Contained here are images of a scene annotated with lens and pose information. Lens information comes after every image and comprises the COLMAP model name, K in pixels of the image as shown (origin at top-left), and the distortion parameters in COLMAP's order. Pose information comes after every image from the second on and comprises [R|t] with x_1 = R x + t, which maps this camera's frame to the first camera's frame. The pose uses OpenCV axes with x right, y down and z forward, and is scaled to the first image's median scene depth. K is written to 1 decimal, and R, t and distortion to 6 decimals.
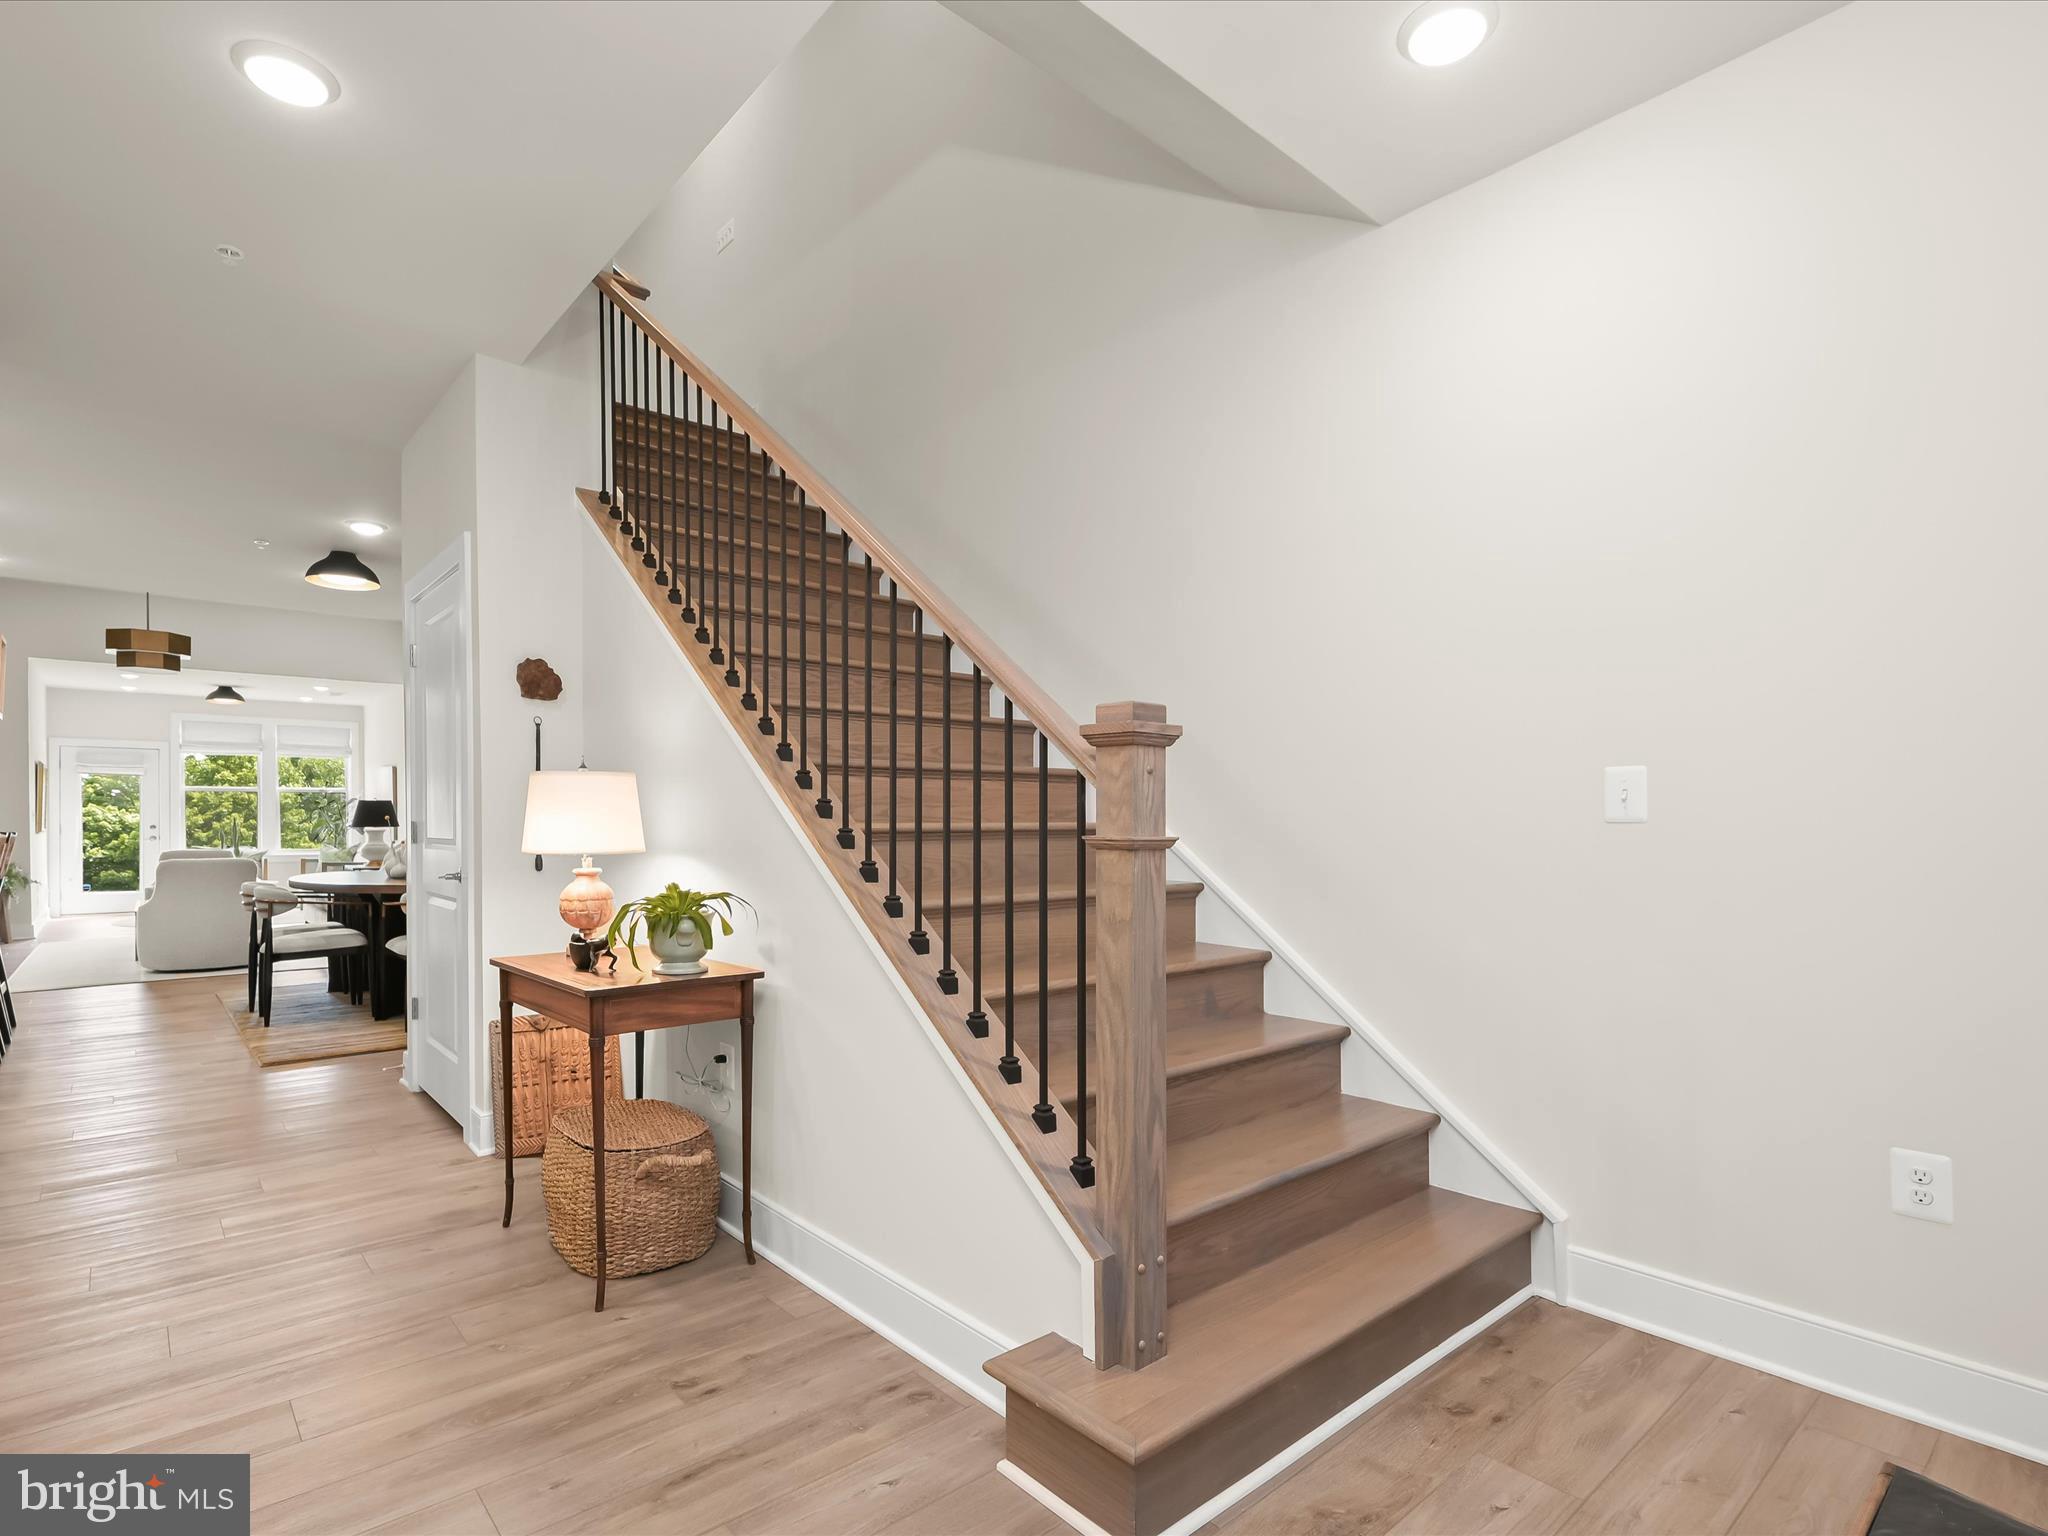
lens RADIAL K [[1018.3, 0, 1027.8], [0, 1018.3, 810.0], [0, 0, 1]] dist [0.001375, 0.000688]
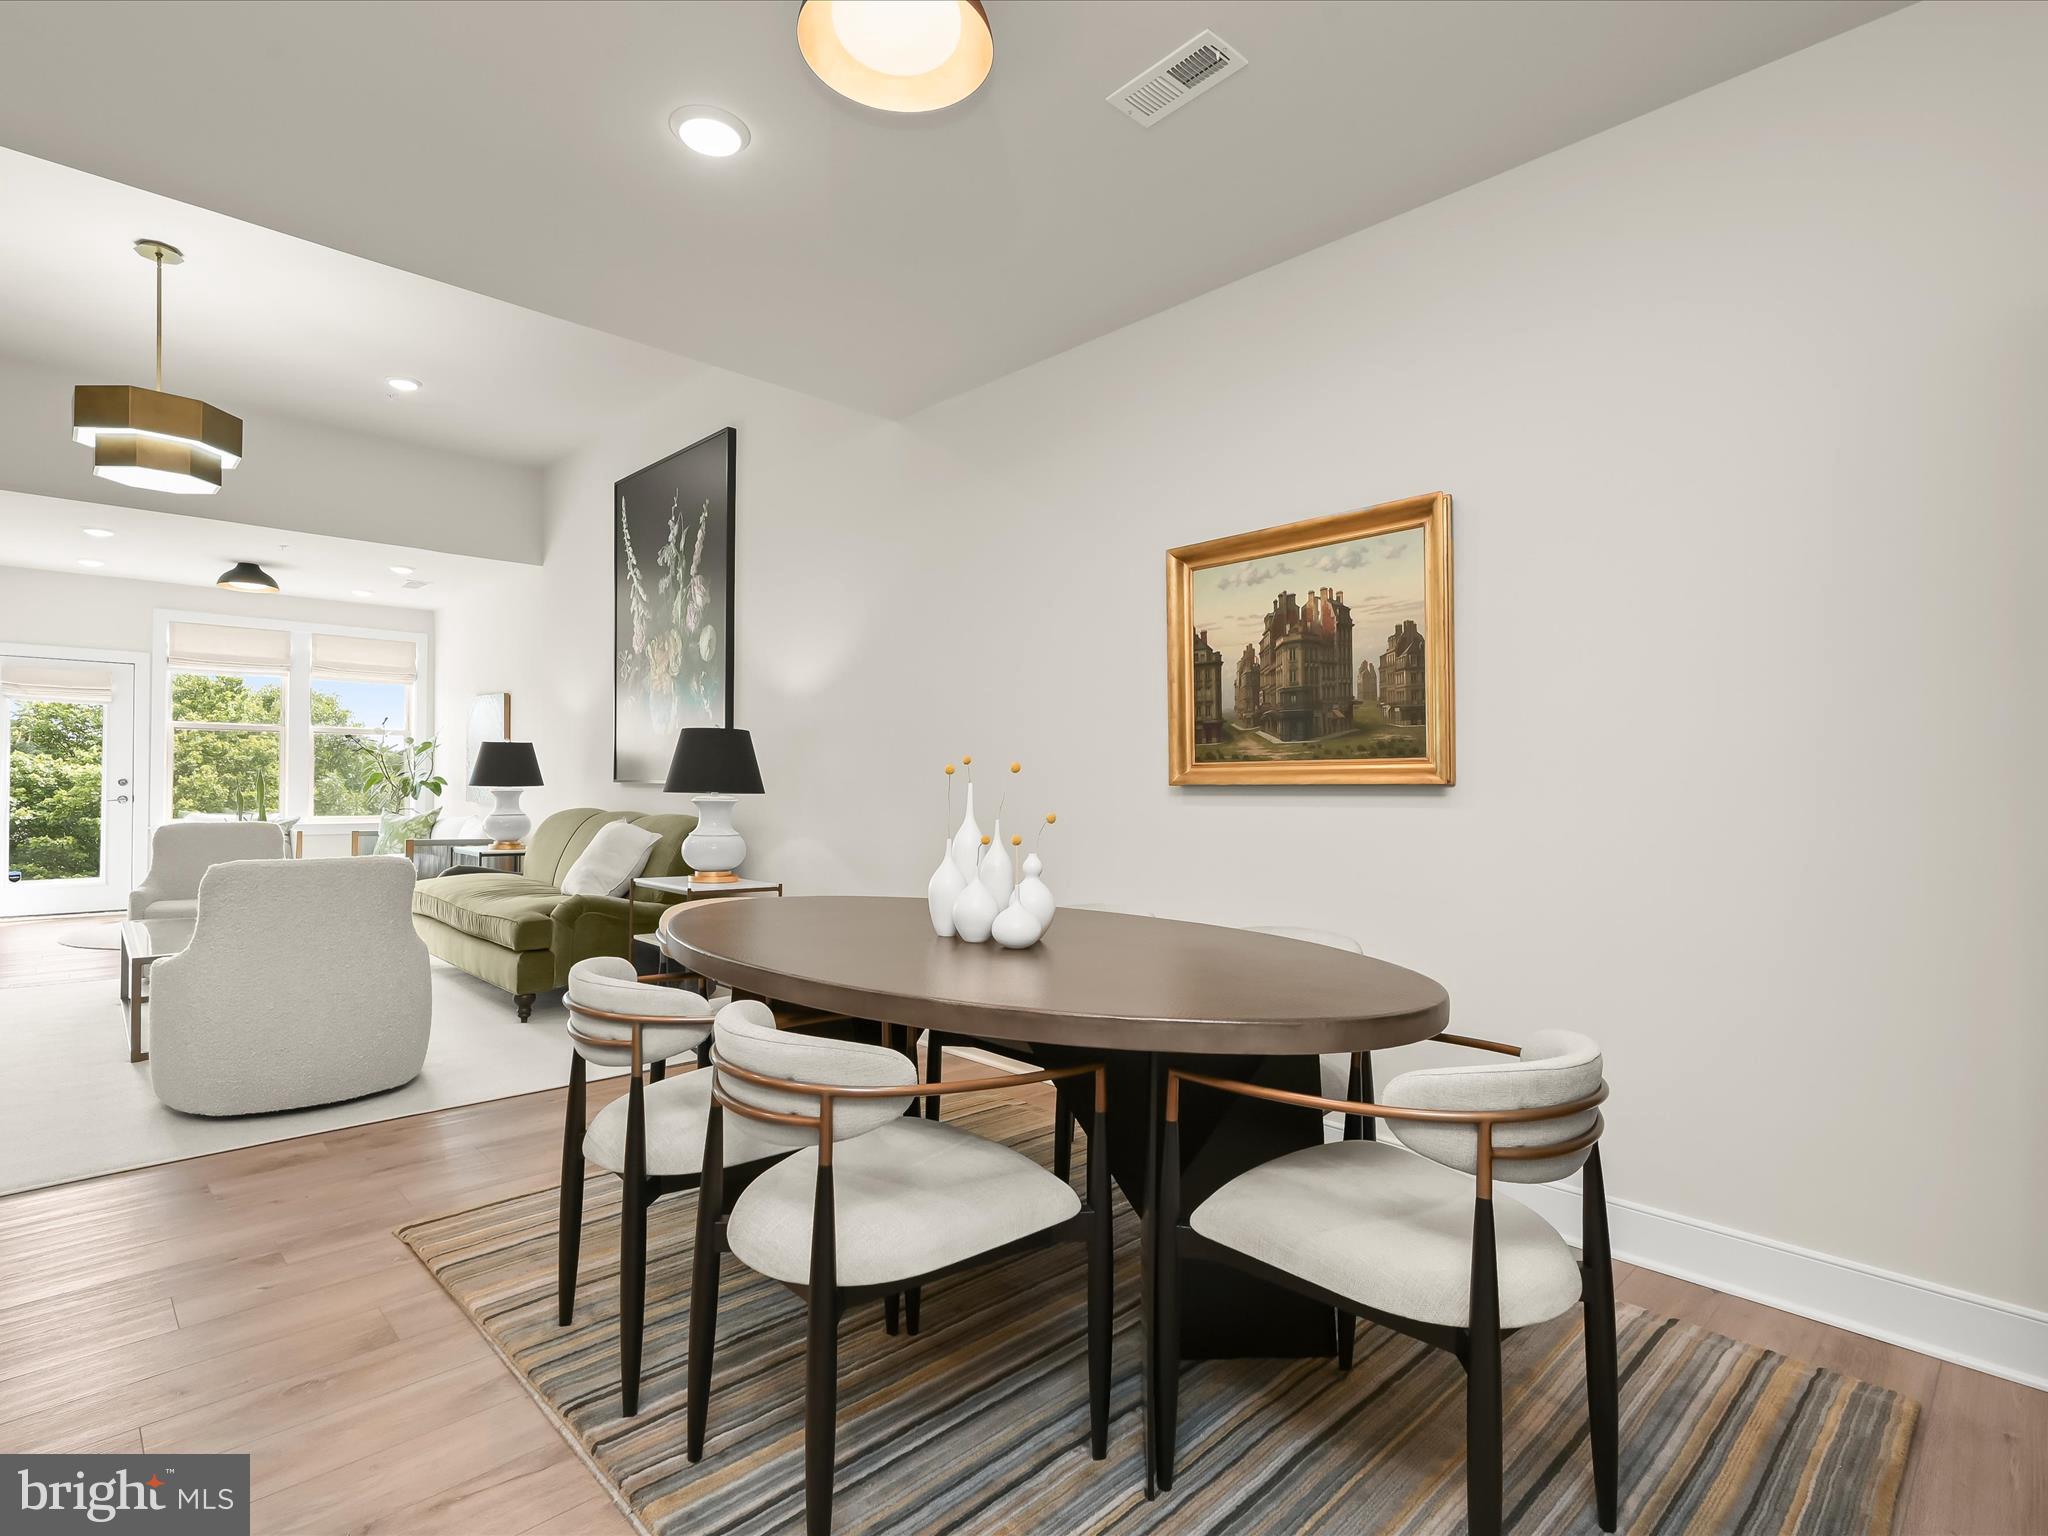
lens RADIAL K [[1018.3, 0, 1036.9], [0, 1018.3, 808.2], [0, 0, 1]] dist [0.001375, 0.000688]
pose [[0.998752, 0.007505, 0.049374, -0.249449], [-0.009330, 0.999278, 0.036836, 0.002559], [-0.049061, -0.037250, 0.998101, 0.257220]]
